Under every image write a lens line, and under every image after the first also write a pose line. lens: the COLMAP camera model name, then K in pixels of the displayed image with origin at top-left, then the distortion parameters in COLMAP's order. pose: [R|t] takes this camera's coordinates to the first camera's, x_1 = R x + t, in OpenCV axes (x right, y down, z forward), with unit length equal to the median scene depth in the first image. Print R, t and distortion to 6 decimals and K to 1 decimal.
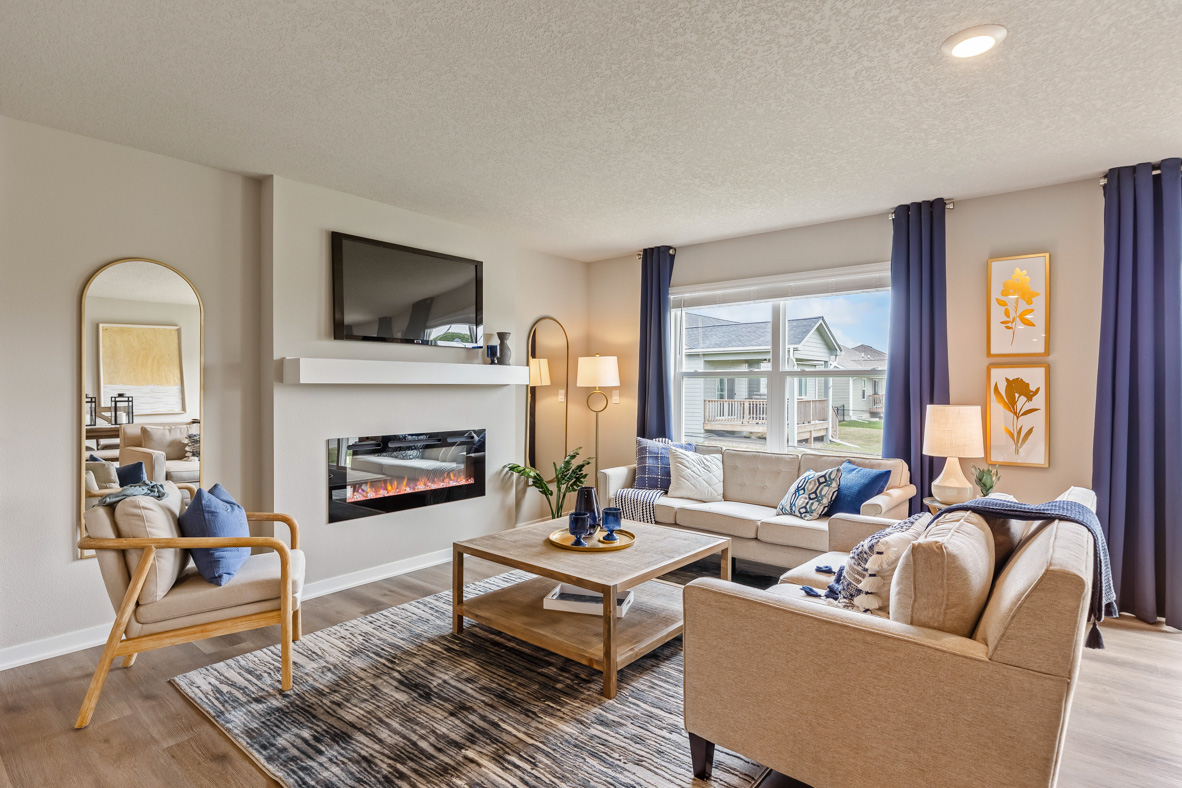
lens RADIAL K [[595.5, 0, 590.3], [0, 595.5, 389.4], [0, 0, 1]] dist [-0.000393, 0.000355]
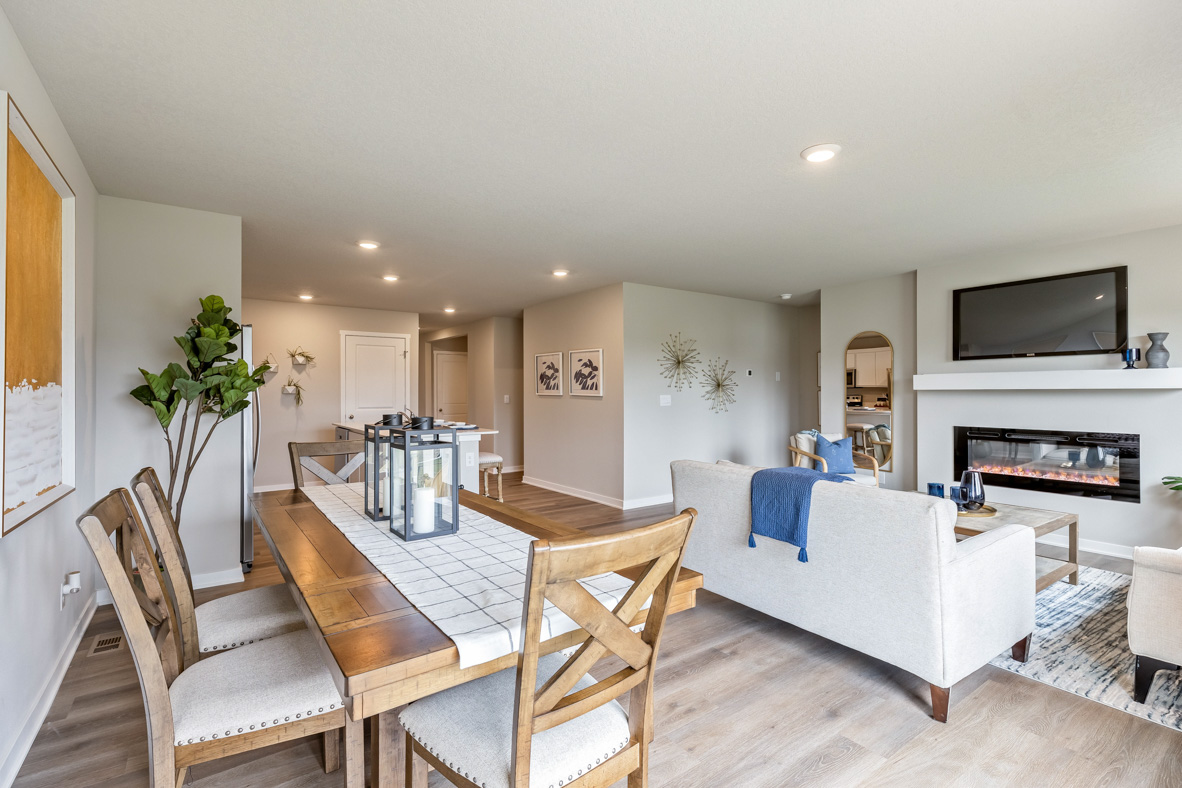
lens RADIAL K [[535.3, 0, 592.2], [0, 535.3, 389.7], [0, 0, 1]] dist [-0.003056, -0.000495]
pose [[-0.260329, -0.003507, -0.965514, 1.041148], [-0.000445, 0.999994, -0.003512, -0.004148], [0.965520, -0.000485, -0.260329, 0.425873]]
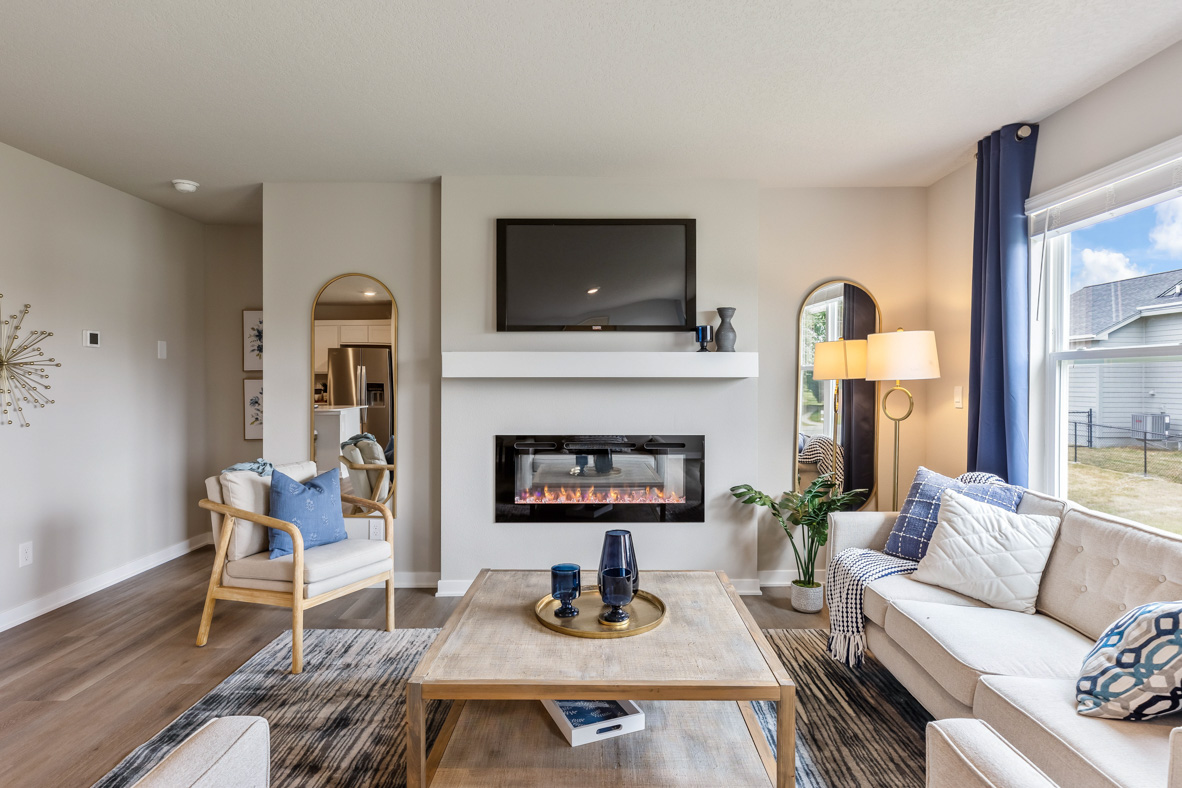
lens RADIAL K [[640.6, 0, 618.3], [0, 640.6, 385.6], [0, 0, 1]] dist [0.000191, -0.001034]
pose [[0.653472, 0.004230, -0.756938, 0.437719], [-0.003150, 0.999991, 0.002869, -0.000104], [0.756944, 0.000510, 0.653480, 0.436930]]
